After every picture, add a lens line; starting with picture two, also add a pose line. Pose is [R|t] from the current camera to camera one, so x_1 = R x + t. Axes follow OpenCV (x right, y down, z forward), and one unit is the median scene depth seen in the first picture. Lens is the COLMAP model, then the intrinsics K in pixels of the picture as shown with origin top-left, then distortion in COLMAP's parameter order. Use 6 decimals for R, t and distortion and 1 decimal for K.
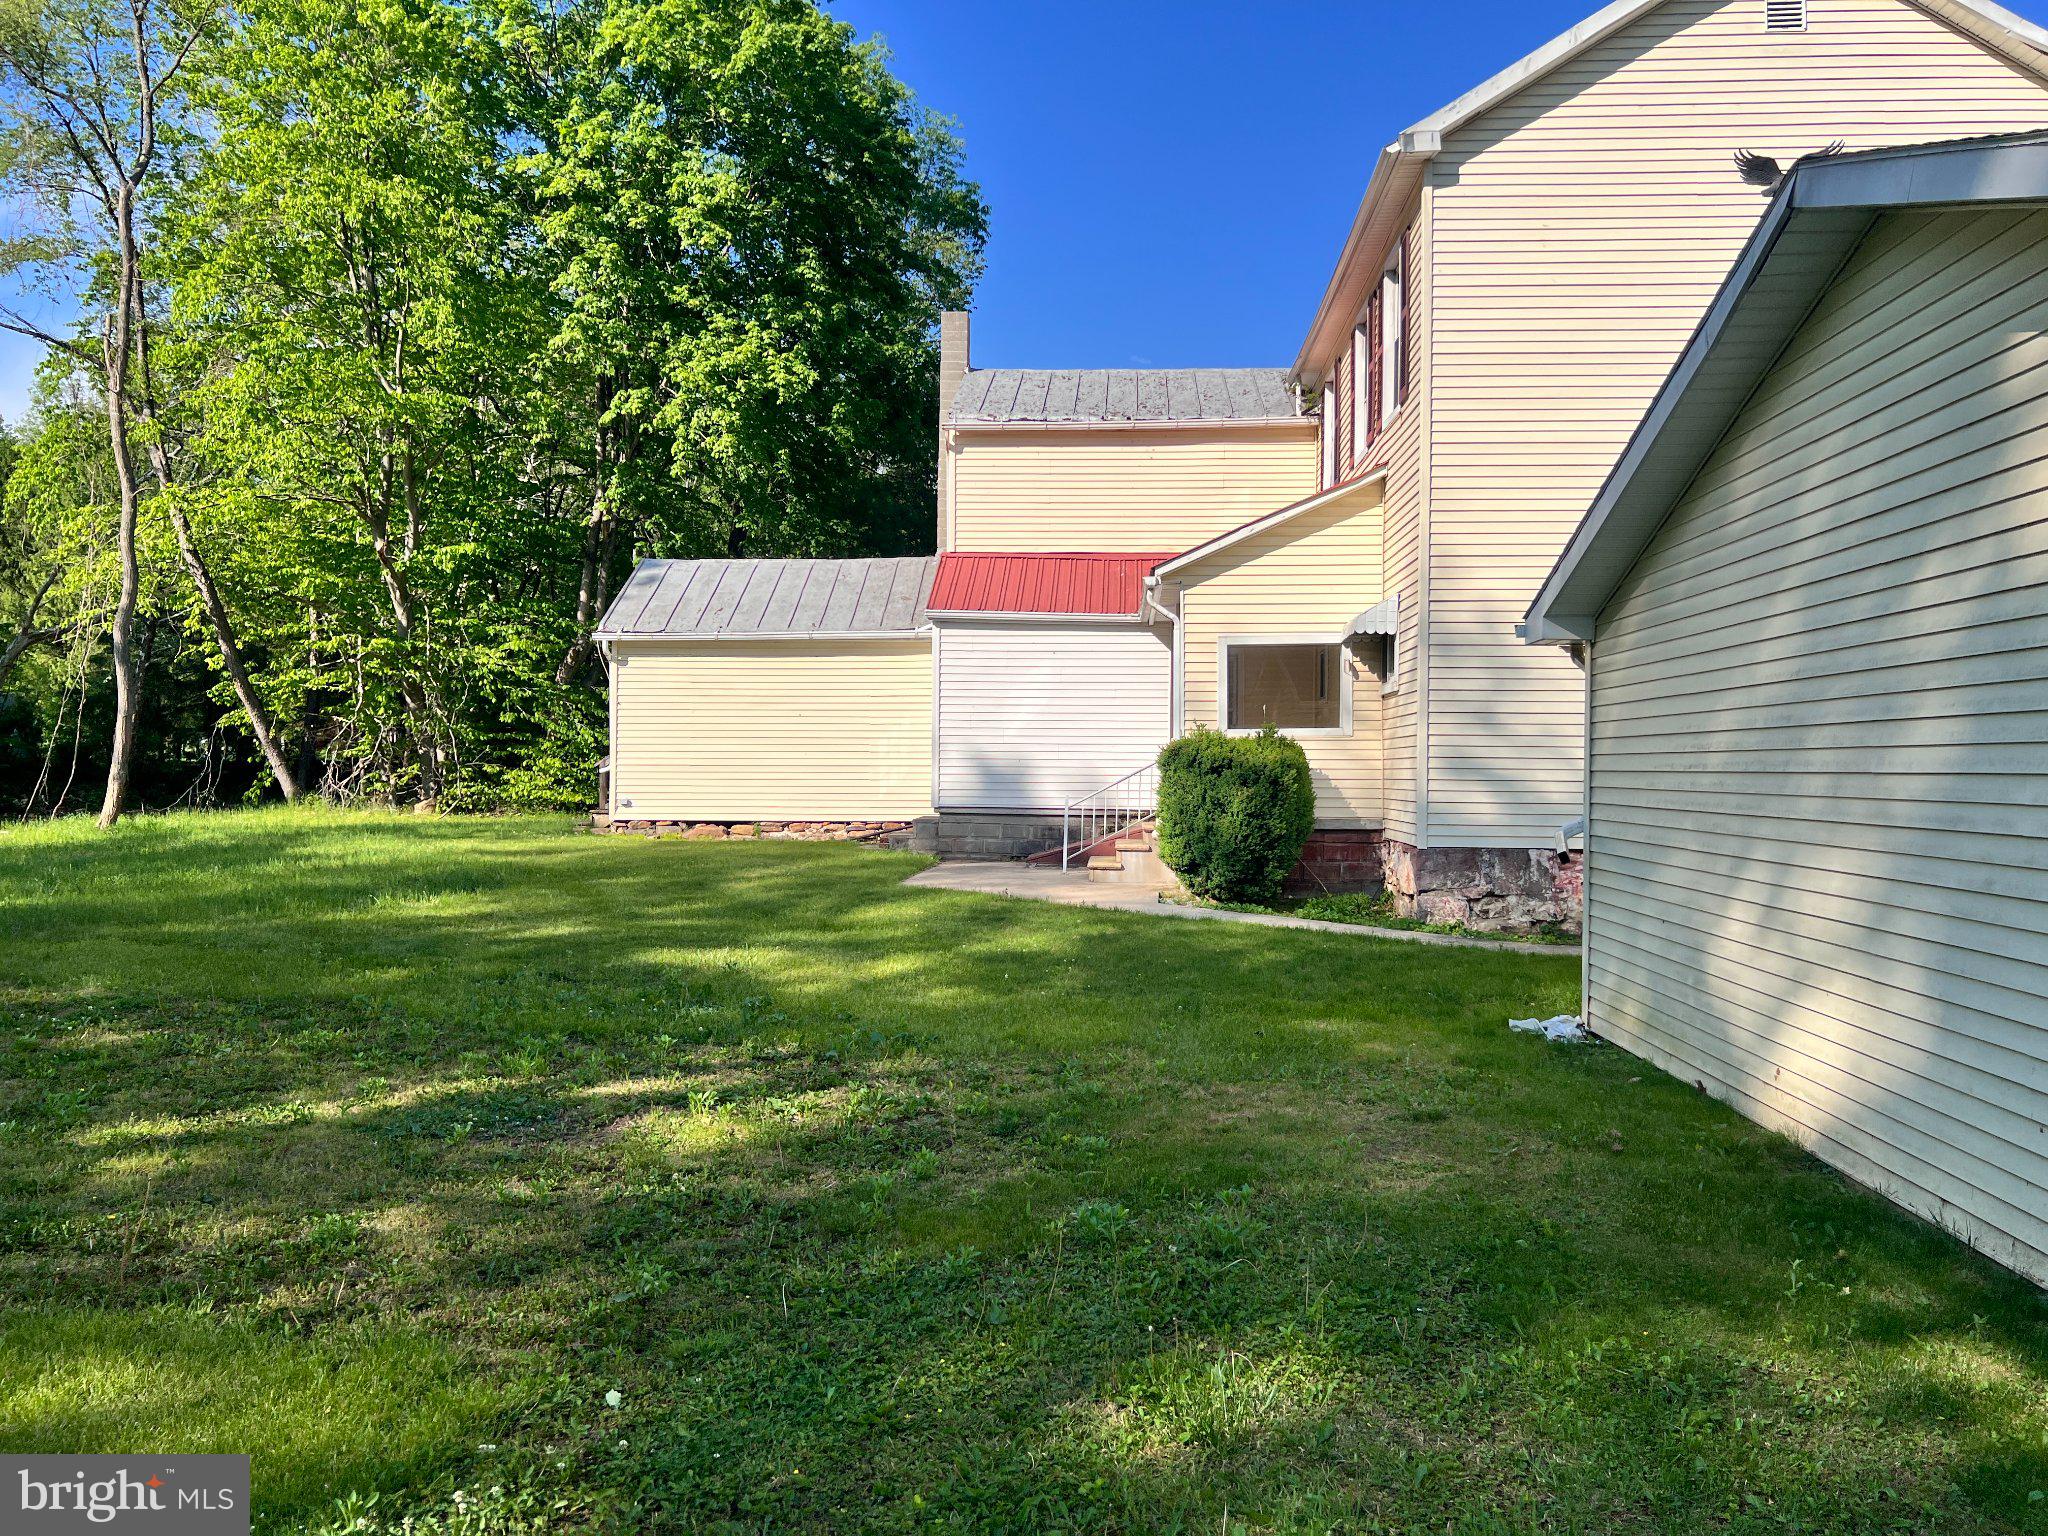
lens RADIAL K [[1550.5, 0, 1032.2], [0, 1550.5, 756.5], [0, 0, 1]] dist [0.046272, -0.049710]
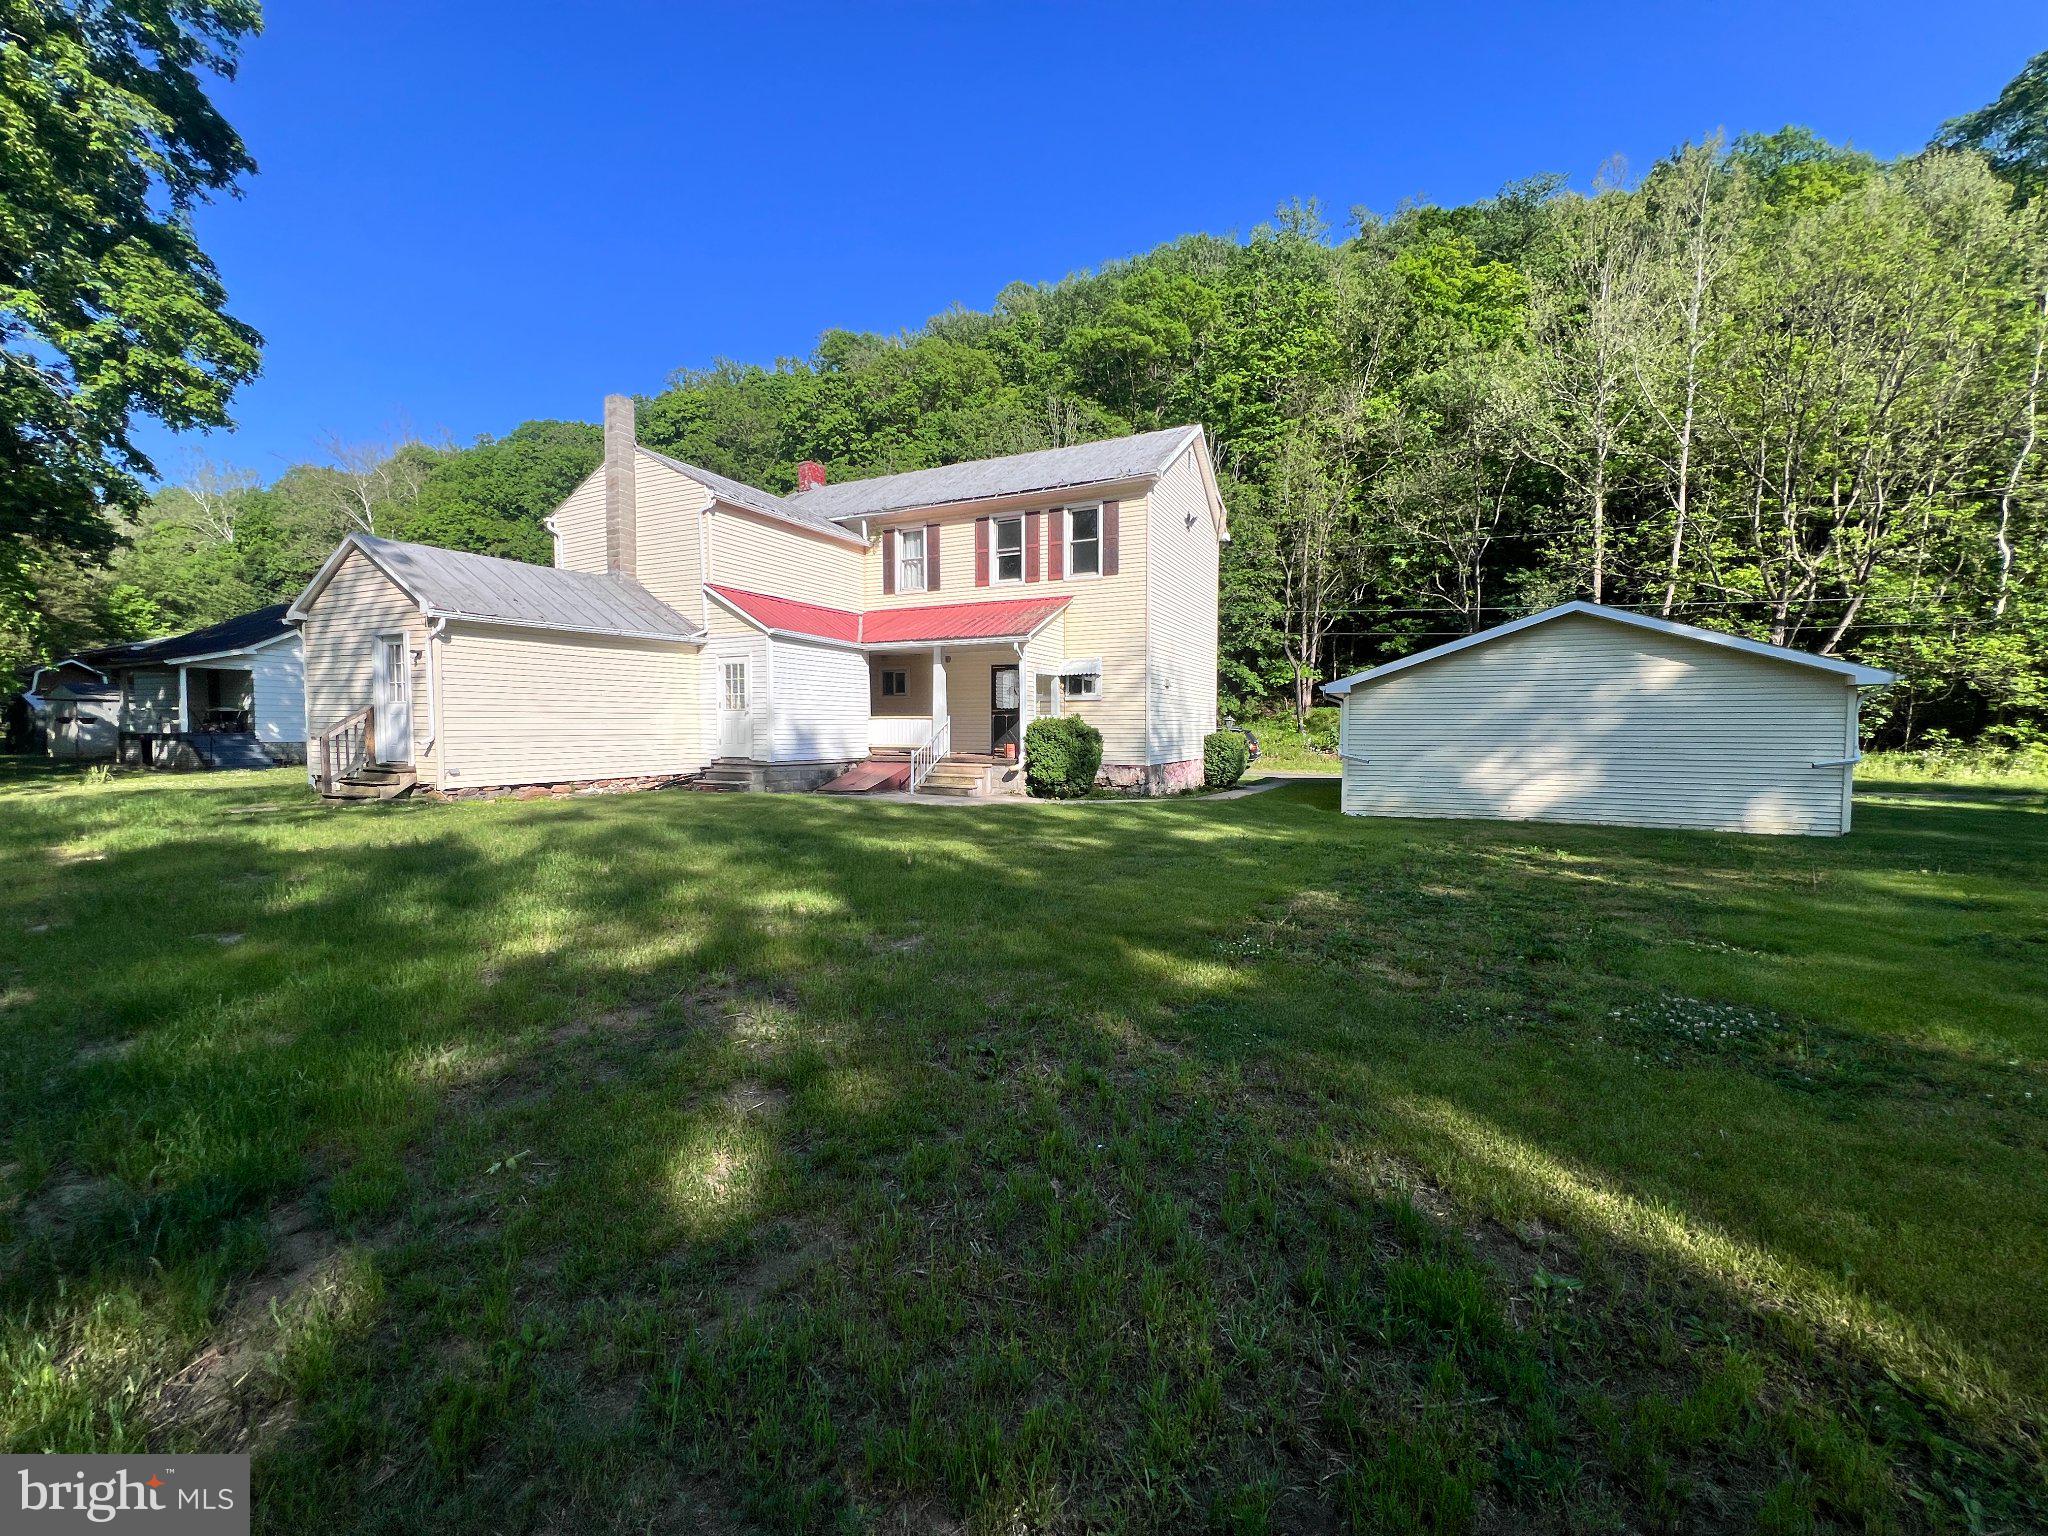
lens RADIAL K [[826.9, 0, 1027.5], [0, 826.9, 769.4], [0, 0, 1]] dist [0.003357, -0.001097]
pose [[0.384309, -0.053168, 0.921672, -1.564436], [0.001371, 0.998372, 0.057021, -0.008462], [-0.923204, -0.020650, 0.383756, 1.069652]]
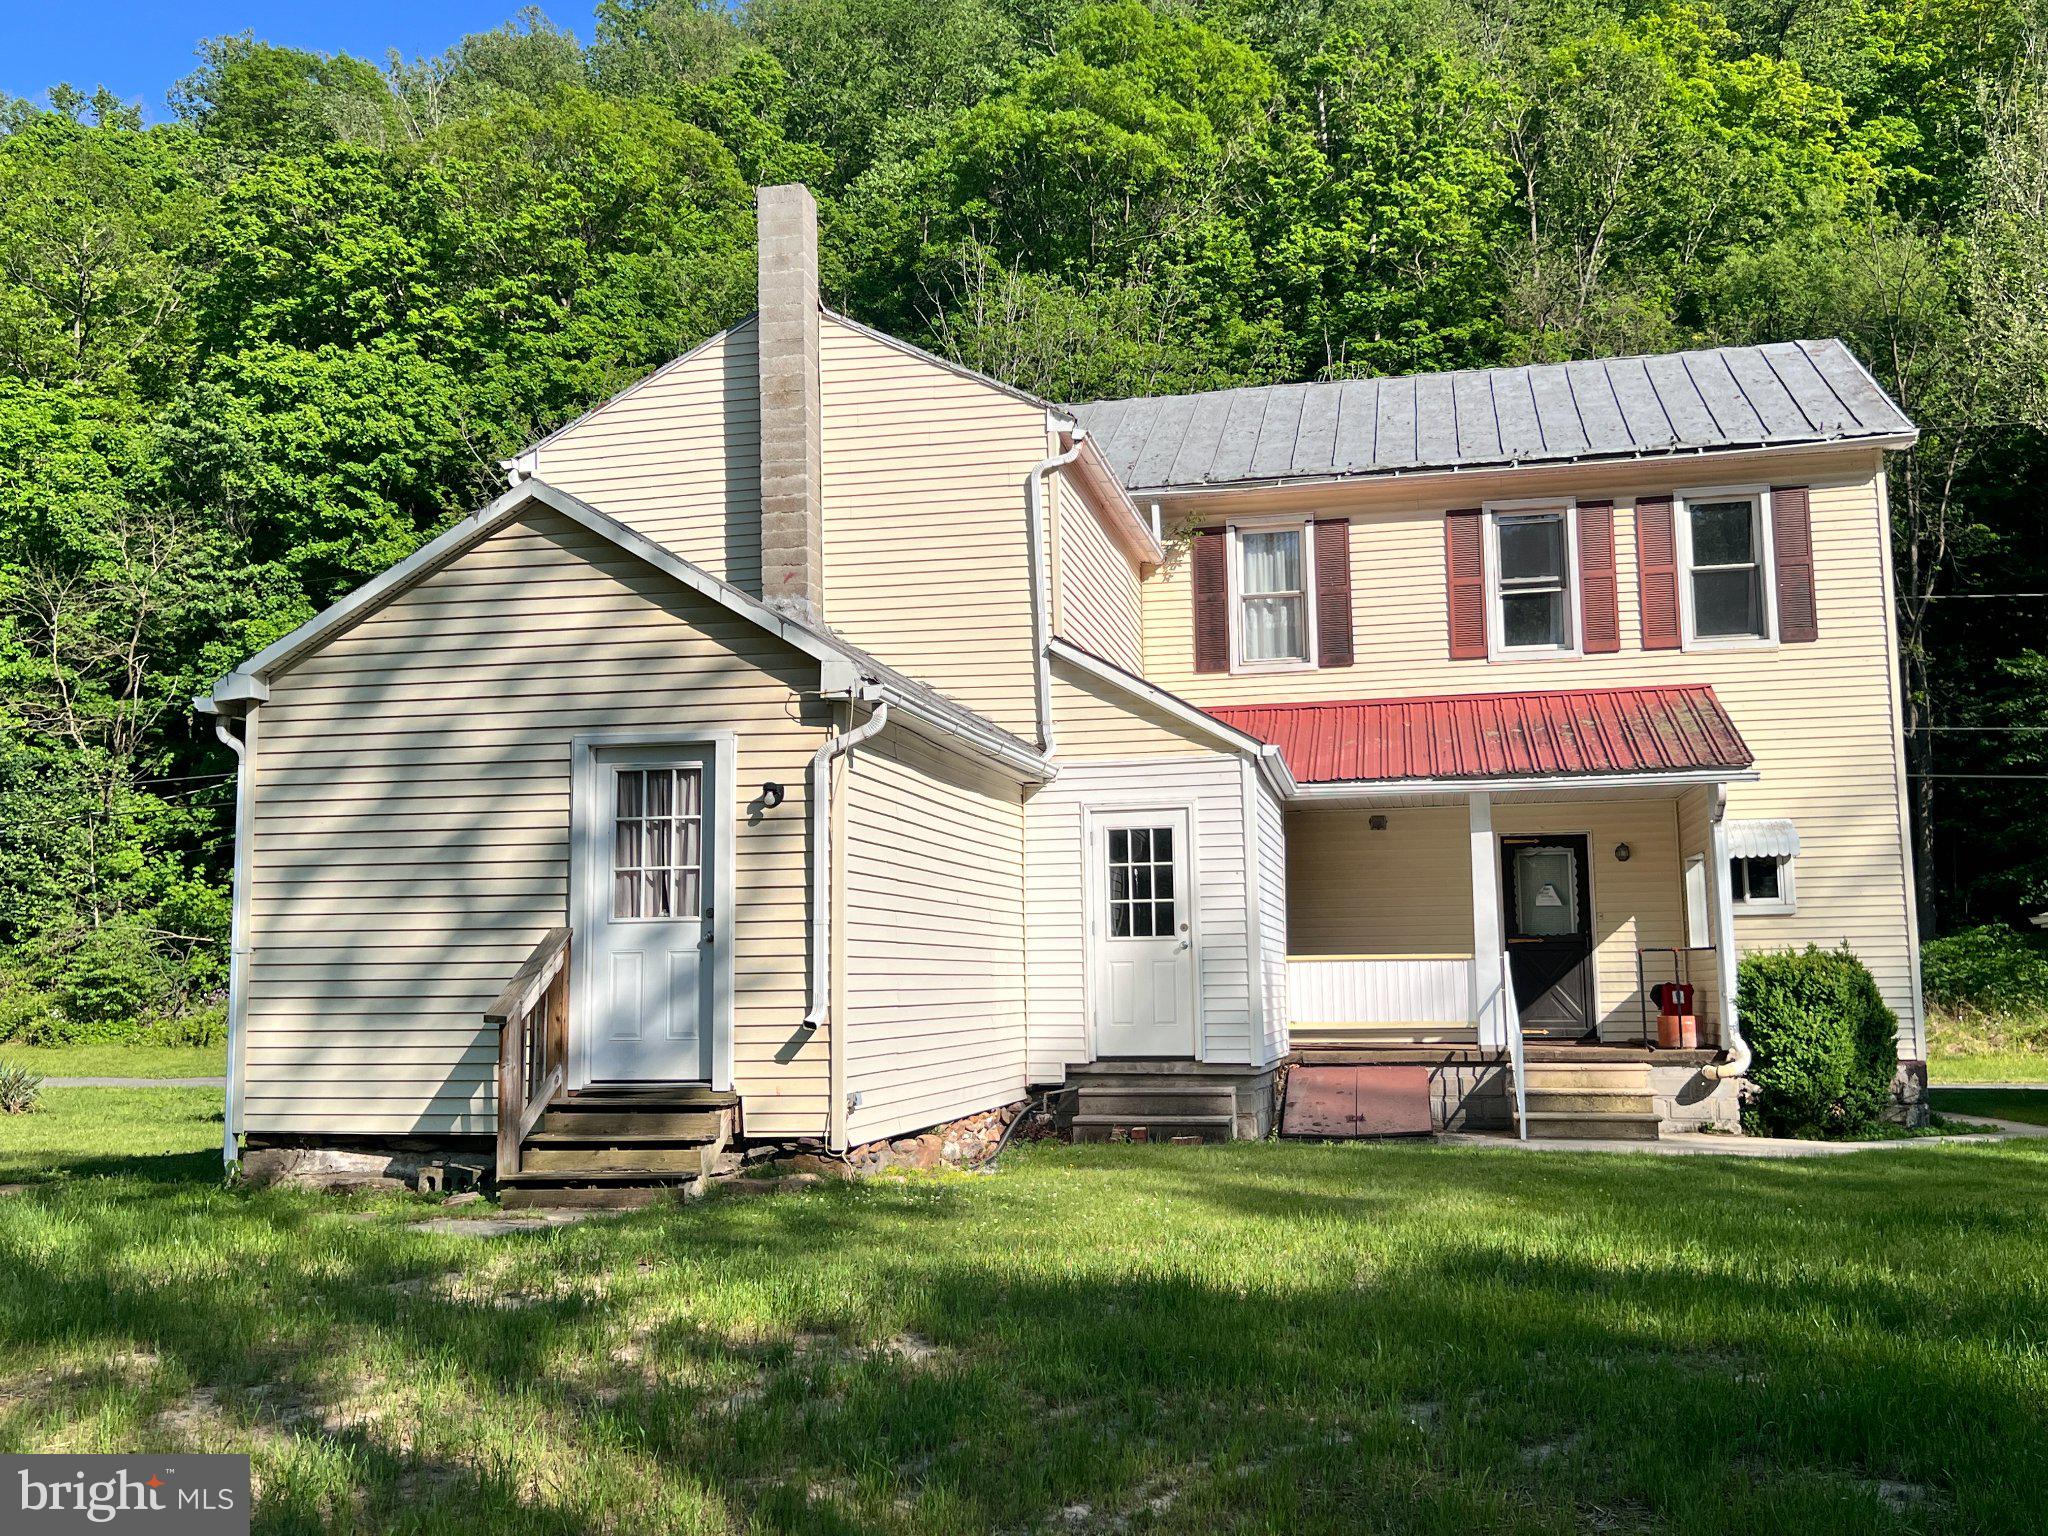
lens RADIAL K [[1961.5, 0, 1026.7], [0, 1961.5, 772.7], [0, 0, 1]] dist [0.046791, 0.000000]
pose [[0.147206, 0.098785, 0.984160, -1.842719], [0.015810, 0.994638, -0.102201, -0.007878], [-0.988979, 0.030604, 0.144855, 2.016838]]
